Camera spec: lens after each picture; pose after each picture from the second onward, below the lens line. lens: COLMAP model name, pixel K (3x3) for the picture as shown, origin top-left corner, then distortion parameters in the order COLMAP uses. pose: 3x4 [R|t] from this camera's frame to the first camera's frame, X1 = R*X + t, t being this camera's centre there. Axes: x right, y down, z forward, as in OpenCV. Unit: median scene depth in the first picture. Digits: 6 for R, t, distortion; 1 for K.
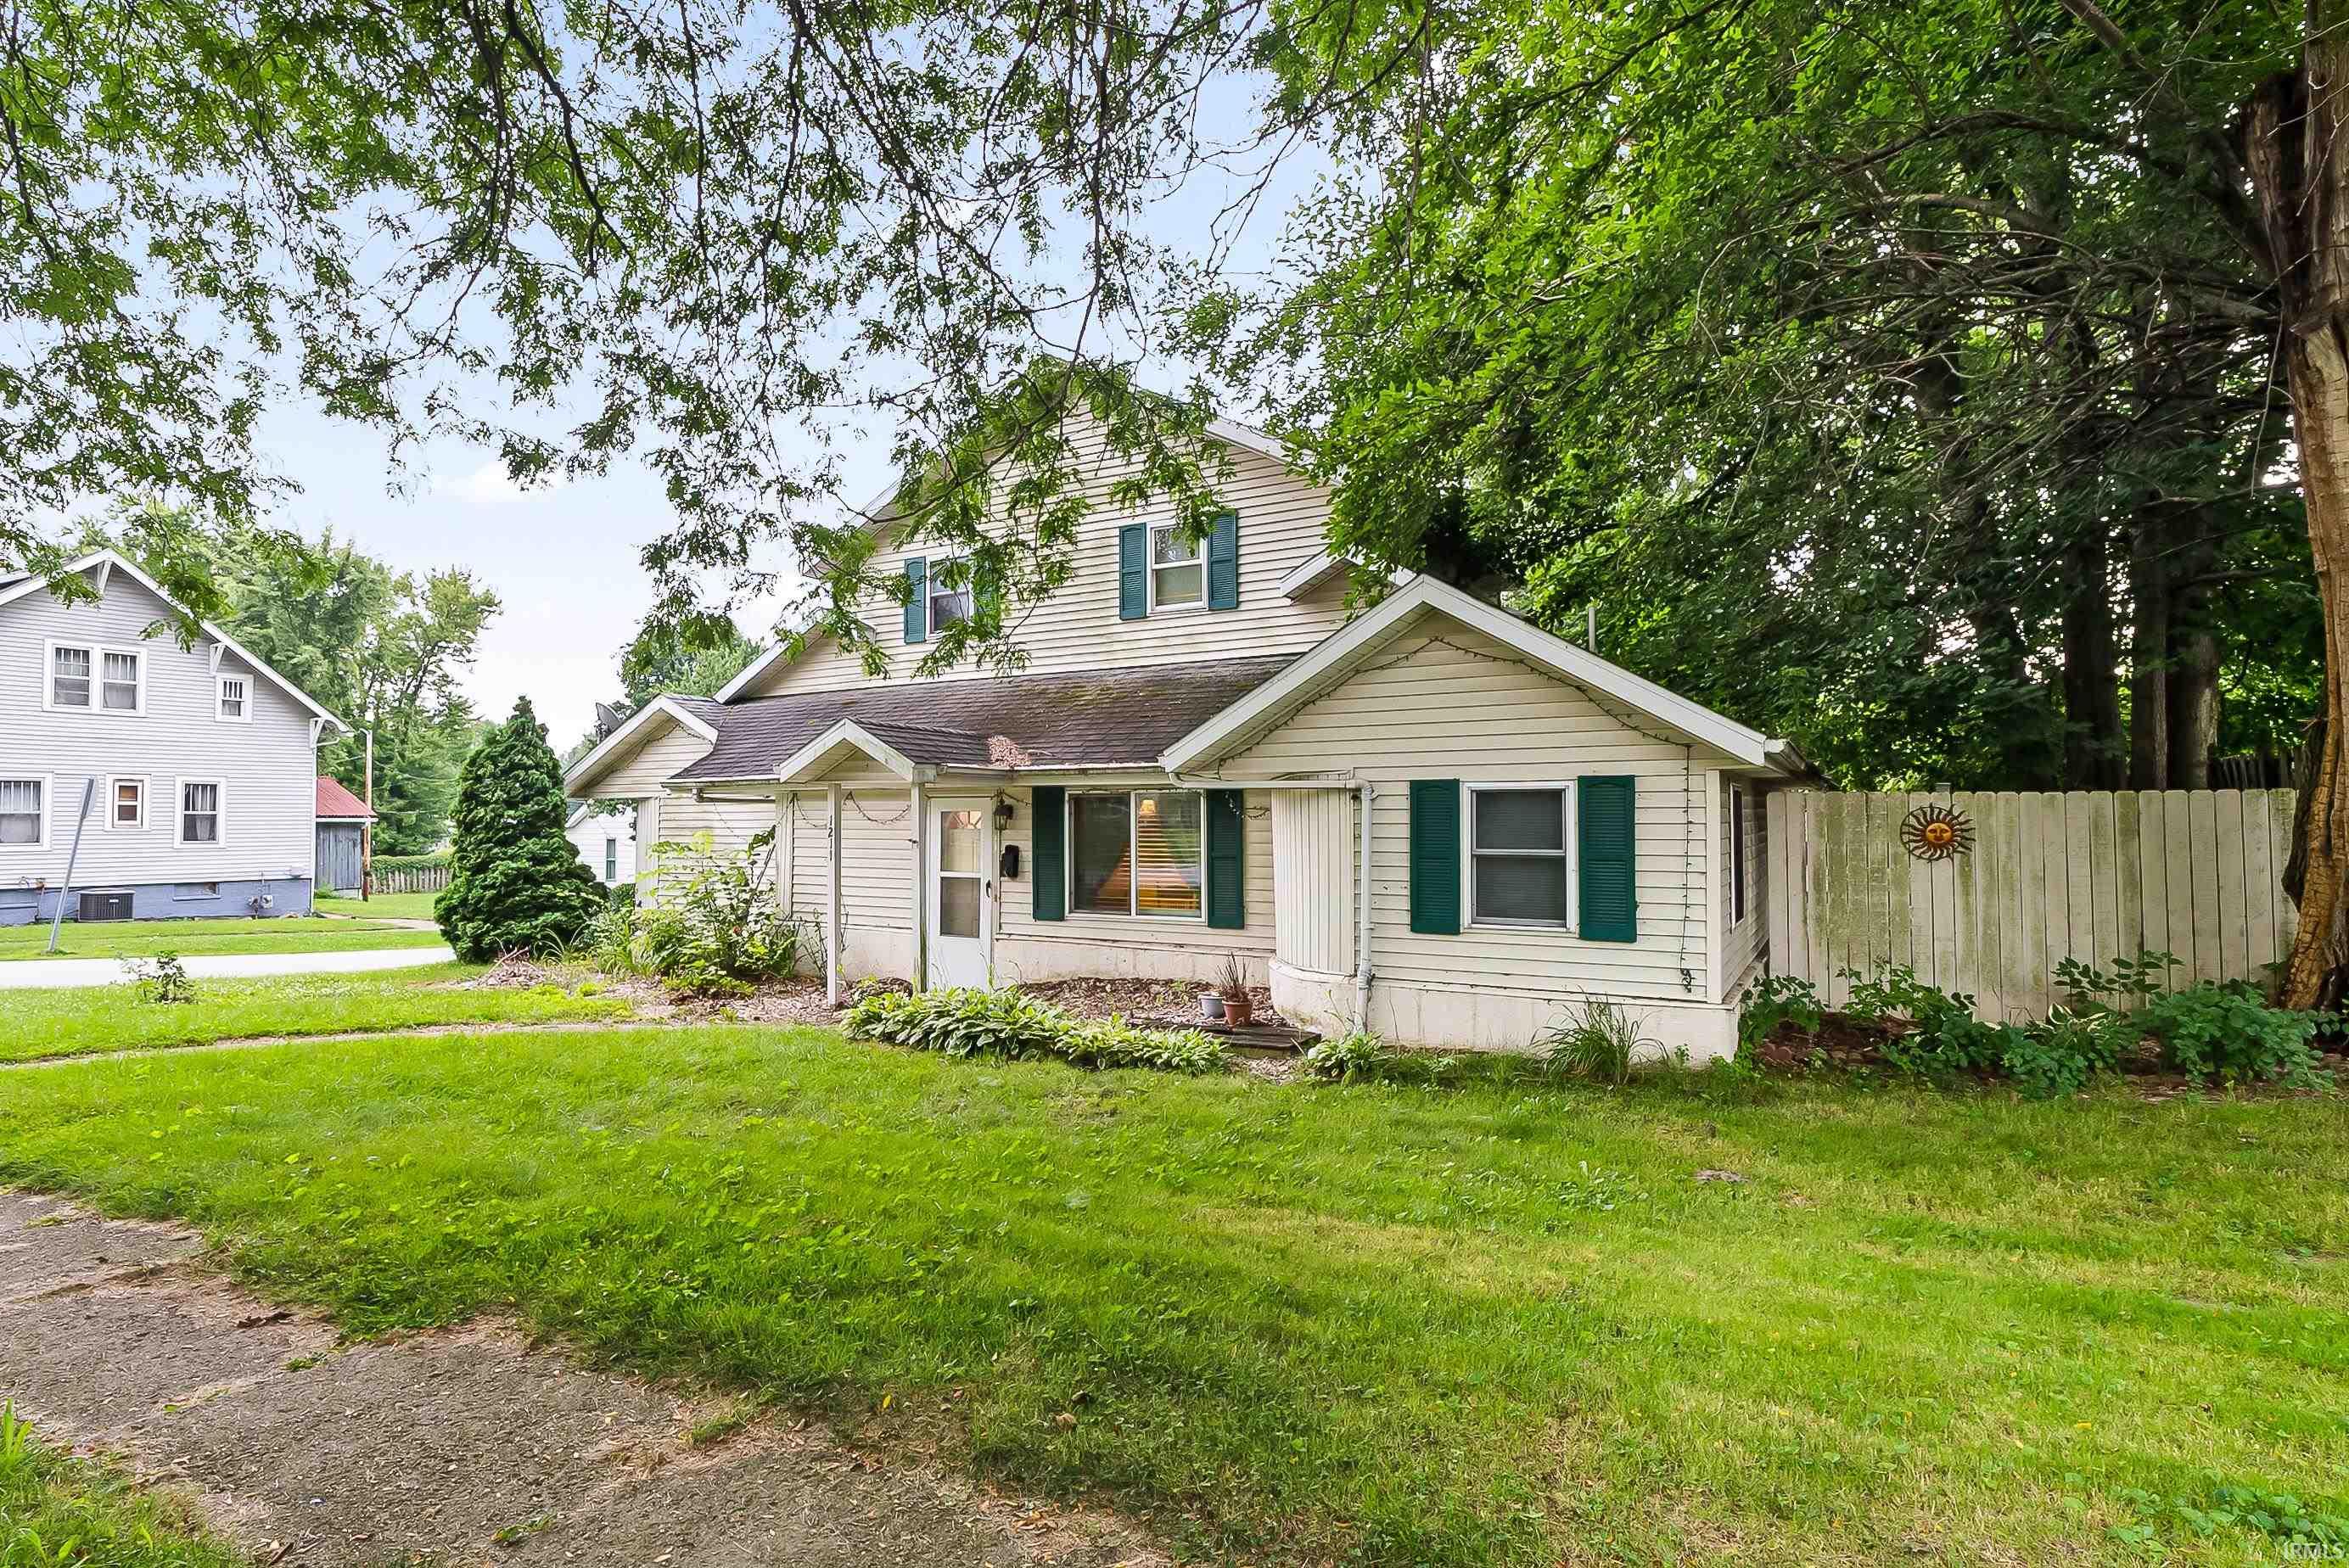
lens RADIAL K [[1224.3, 0, 1174.5], [0, 1224.3, 784.0], [0, 0, 1]] dist [-0.000567, -0.000037]
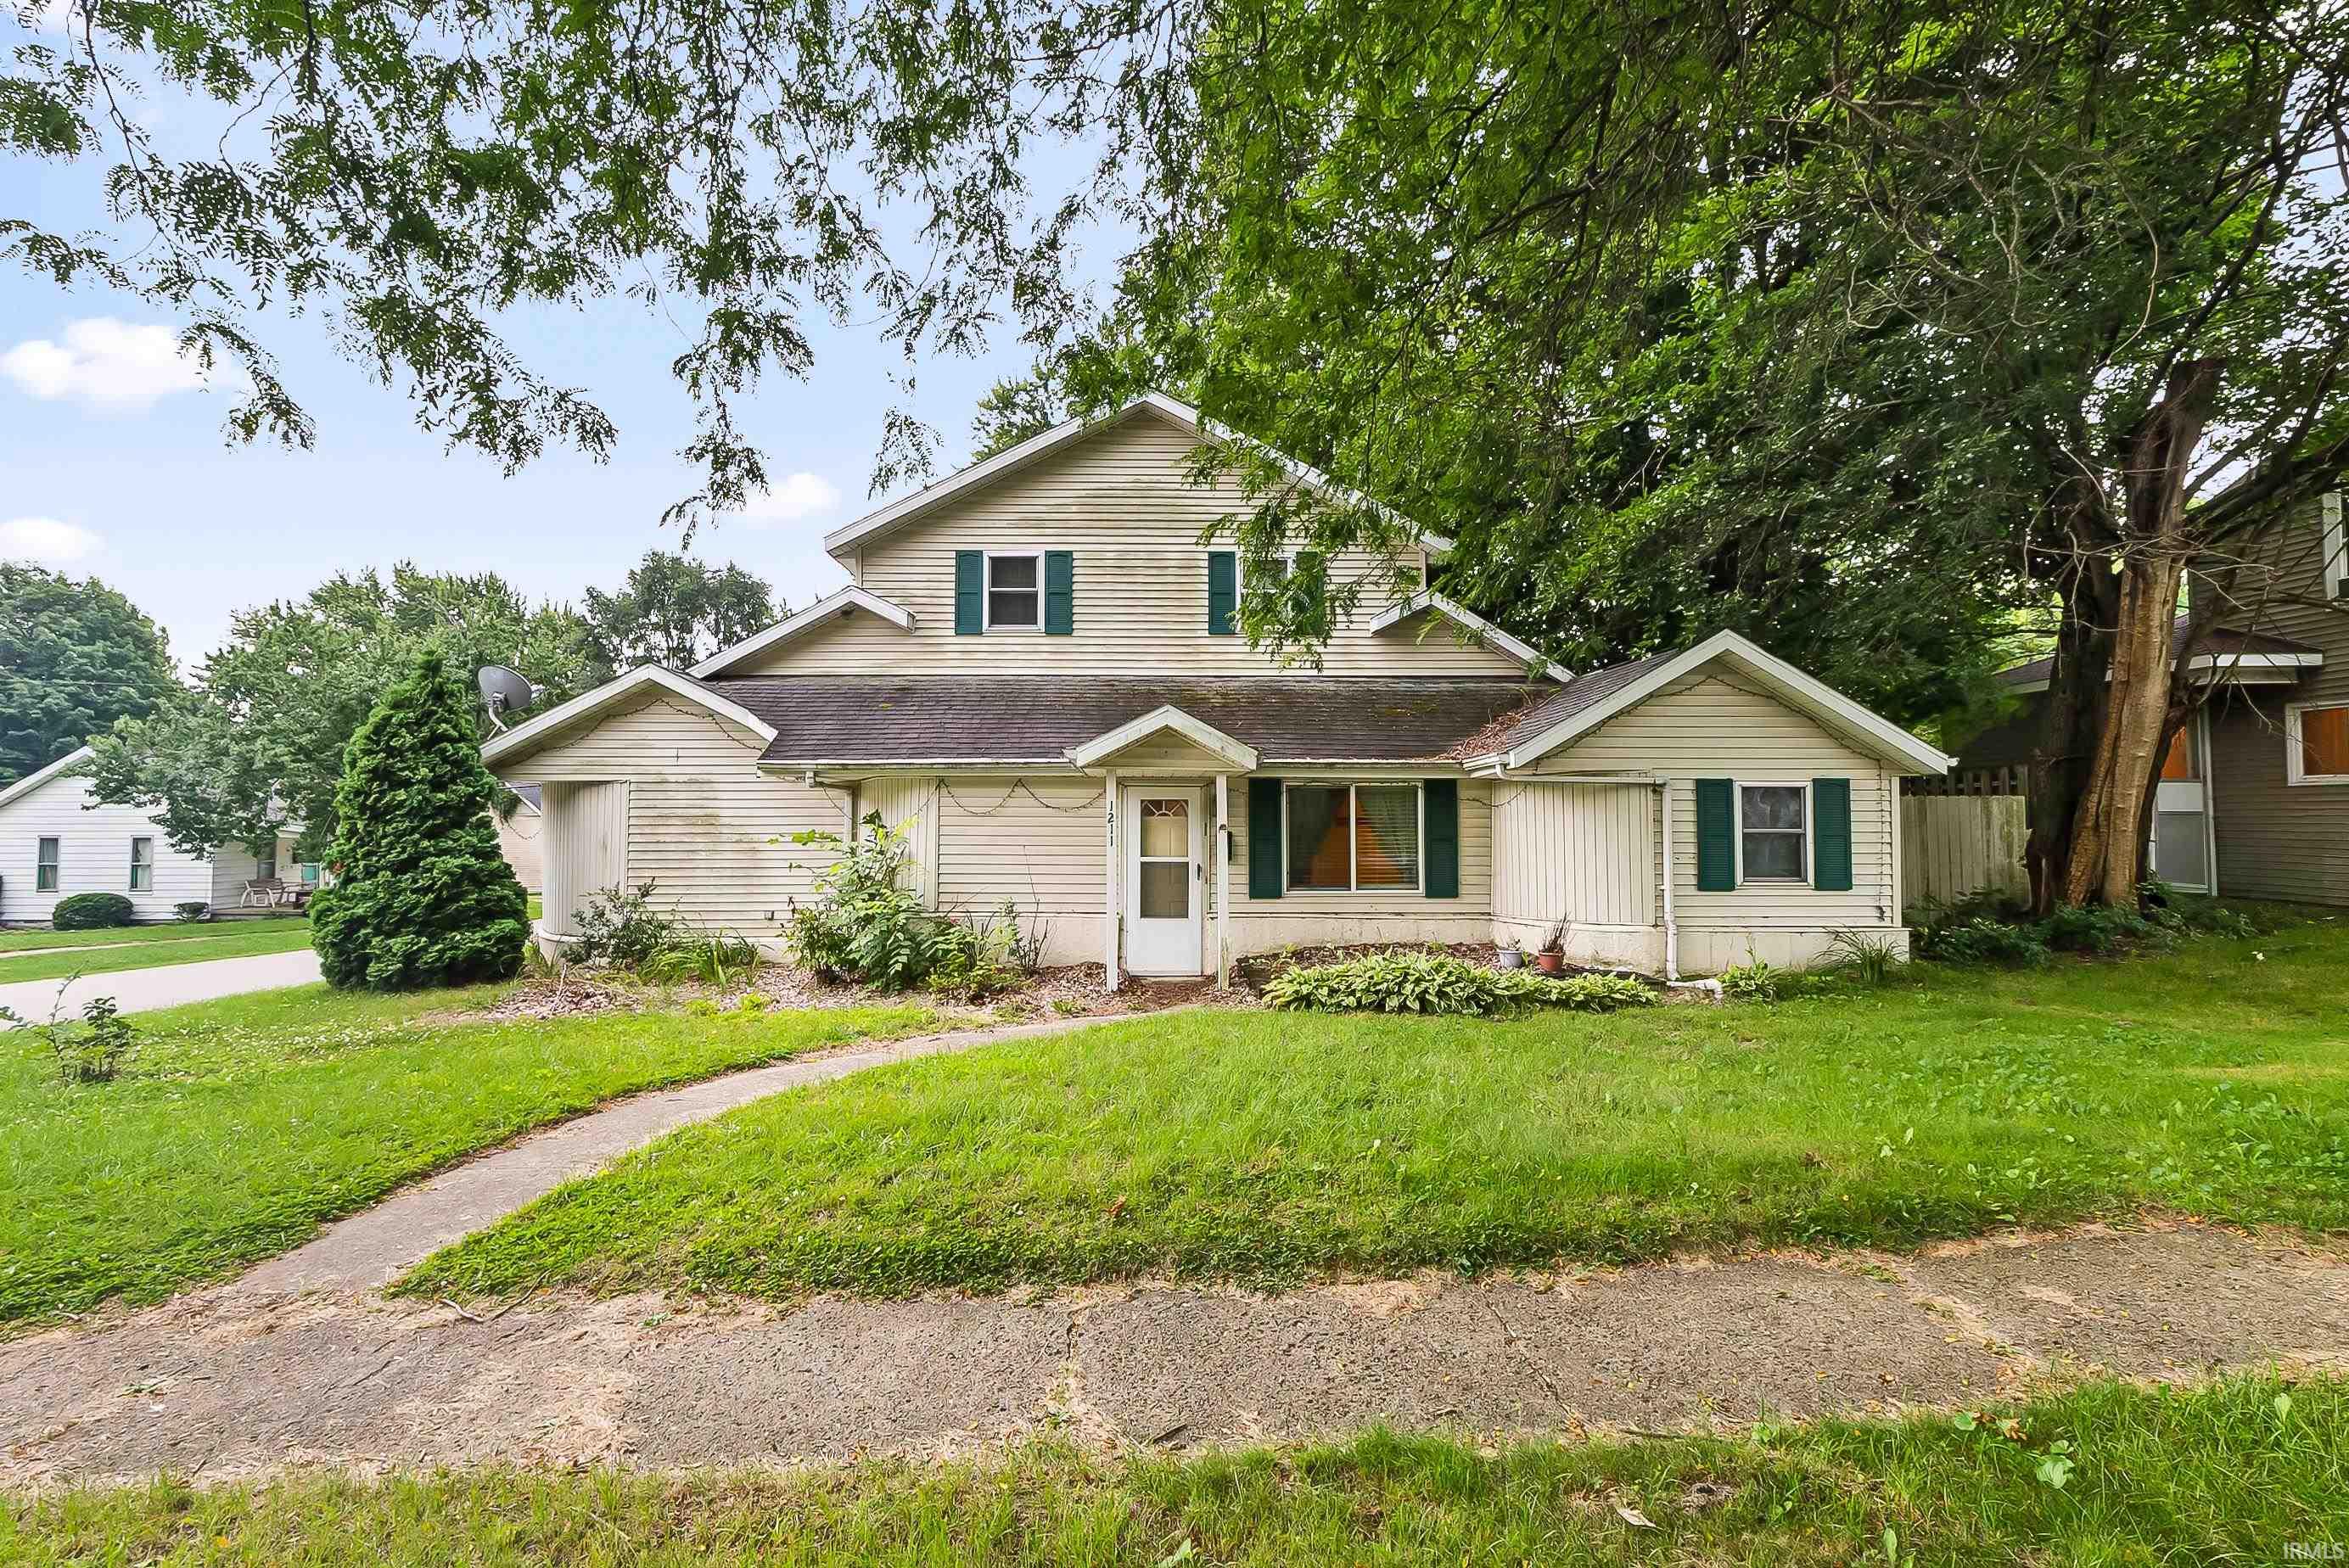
lens RADIAL K [[991.0, 0, 1174.5], [0, 991.0, 784.0], [0, 0, 1]] dist [-0.002828, -0.000087]
pose [[0.847816, 0.020931, 0.529878, -0.656636], [-0.018493, 0.999780, -0.009903, 0.018095], [-0.529969, -0.001403, 0.848016, 0.279572]]
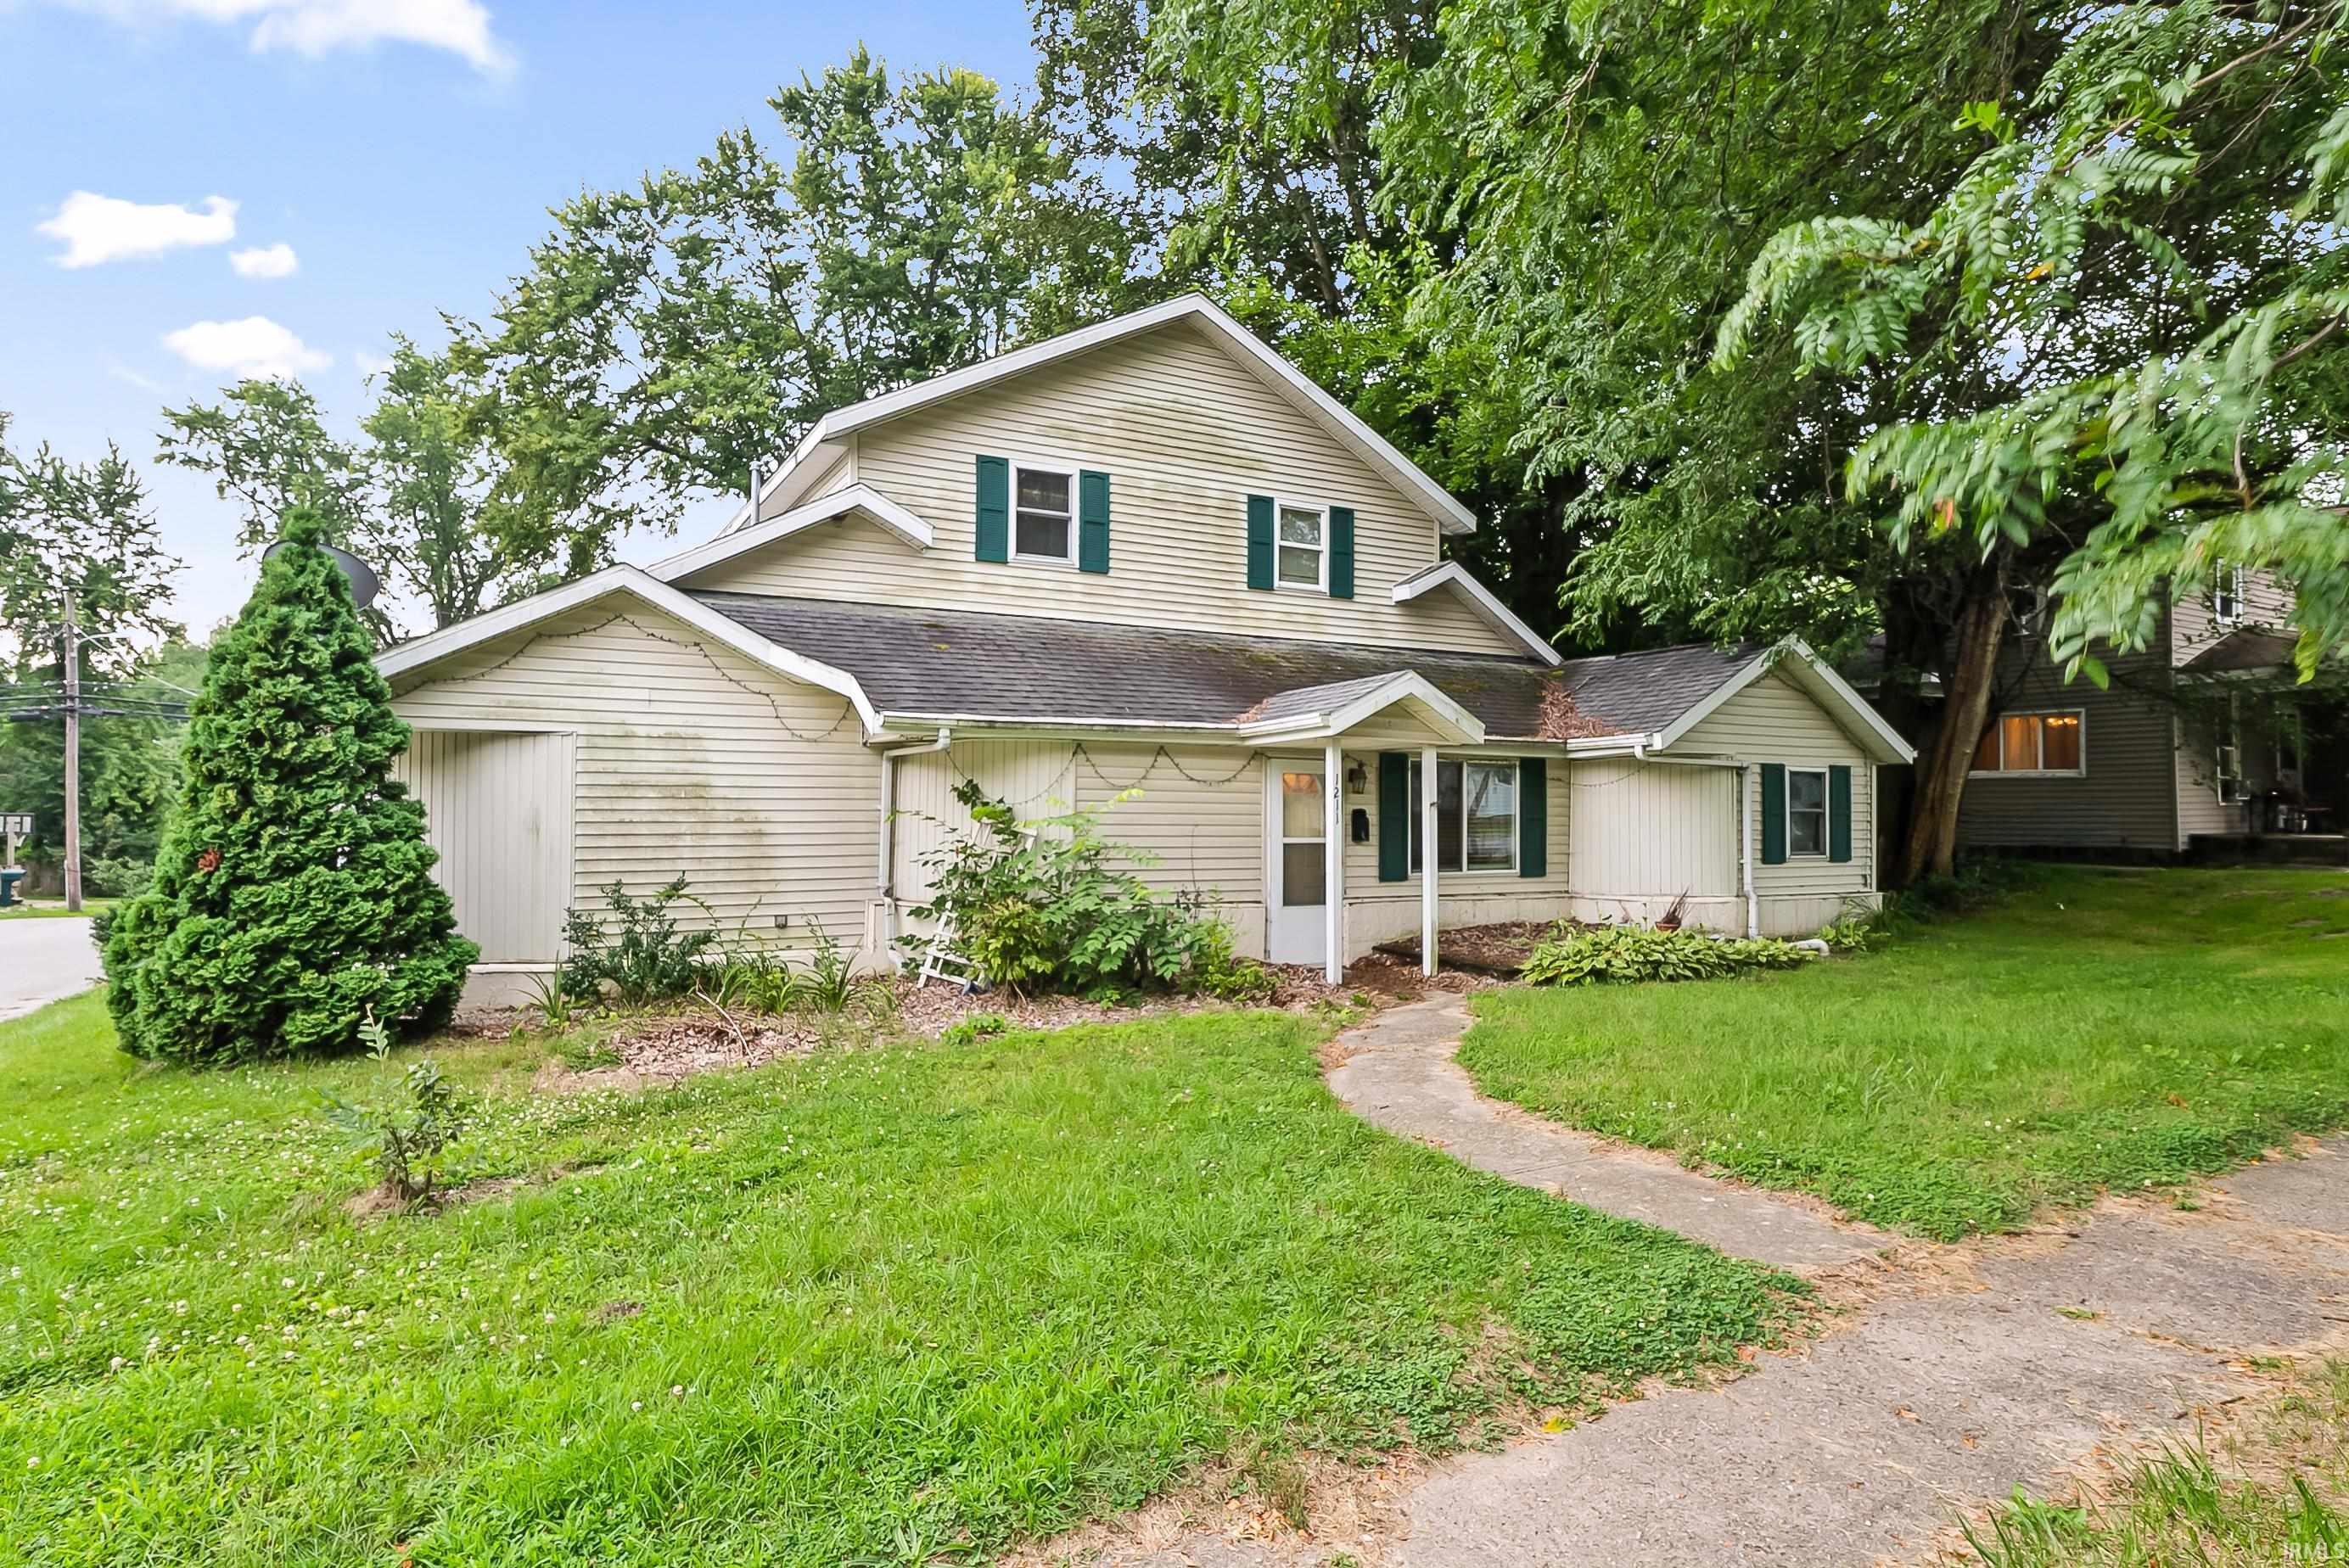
lens RADIAL K [[1224.3, 0, 1174.5], [0, 1224.3, 784.0], [0, 0, 1]] dist [-0.000567, -0.000037]
pose [[0.515409, 0.025091, 0.856577, -1.095434], [-0.032031, 0.999437, -0.010002, 0.045206], [-0.856345, -0.022282, 0.515922, 0.627995]]
